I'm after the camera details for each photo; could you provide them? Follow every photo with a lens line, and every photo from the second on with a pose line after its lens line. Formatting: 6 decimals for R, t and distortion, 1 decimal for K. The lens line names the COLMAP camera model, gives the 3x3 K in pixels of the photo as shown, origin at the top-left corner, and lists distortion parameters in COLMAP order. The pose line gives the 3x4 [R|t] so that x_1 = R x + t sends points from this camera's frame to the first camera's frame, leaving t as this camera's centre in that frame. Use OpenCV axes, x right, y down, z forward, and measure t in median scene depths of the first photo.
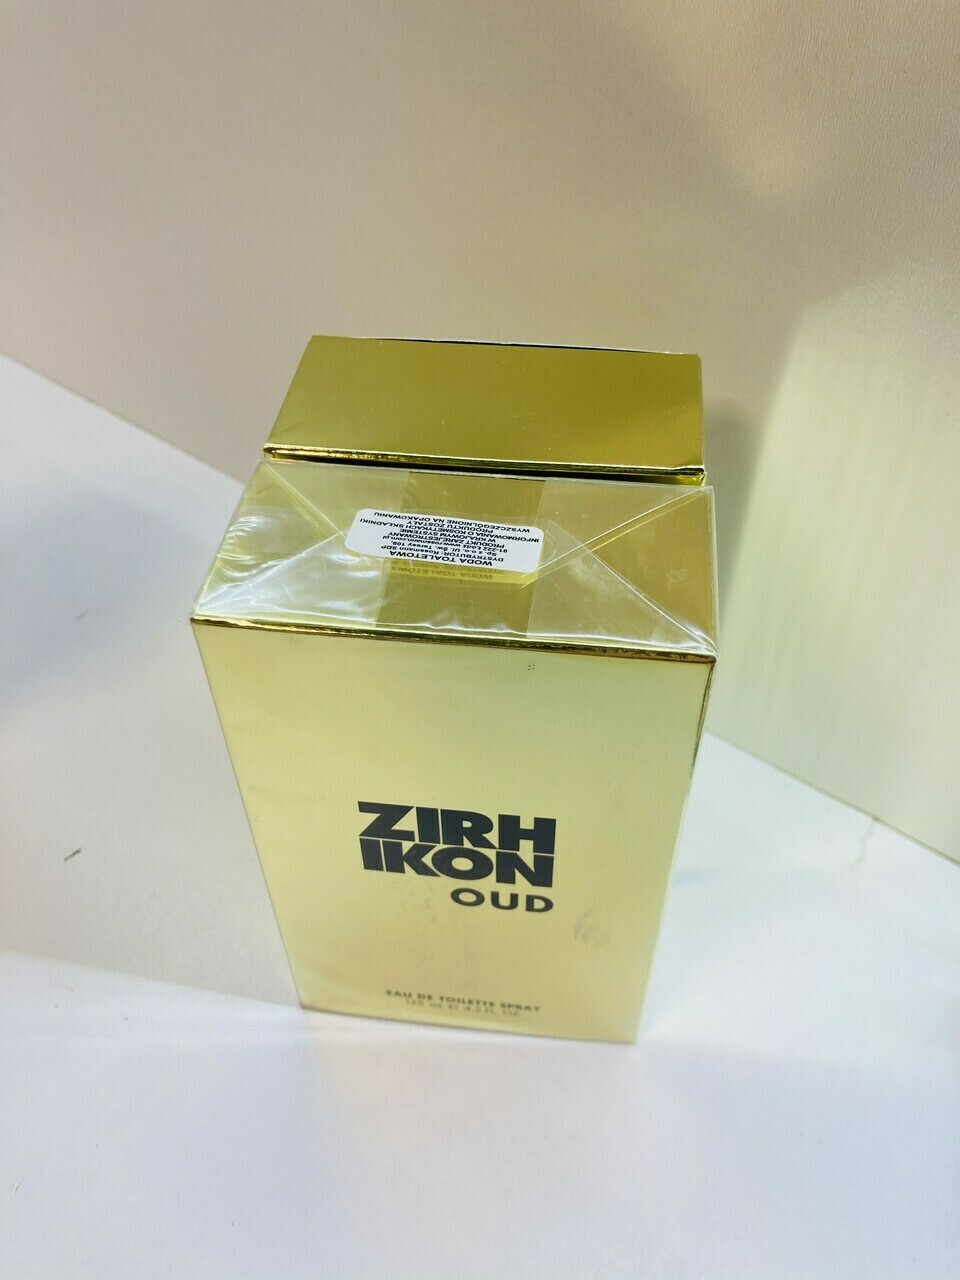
lens RADIAL K [[1066.2, 0, 480.0], [0, 1066.2, 640.0], [0, 0, 1]] dist [0.014667, -0.001368]
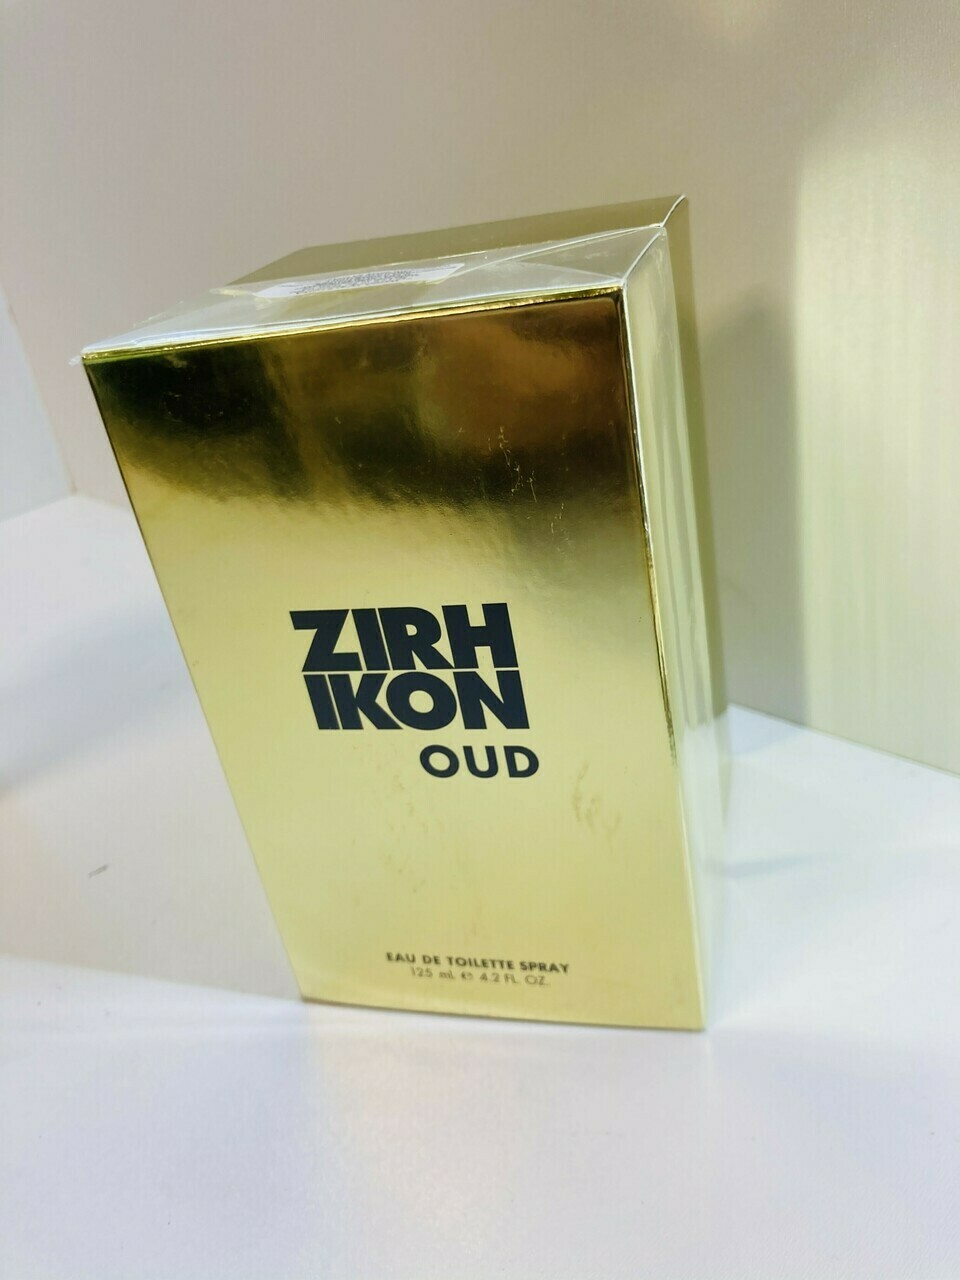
lens RADIAL K [[1066.2, 0, 480.0], [0, 1066.2, 640.0], [0, 0, 1]] dist [0.014667, -0.001368]
pose [[0.977061, -0.080021, -0.197355, 0.191925], [0.016294, 0.952093, -0.305374, 0.405694], [0.212337, 0.295153, 0.931557, 0.201623]]
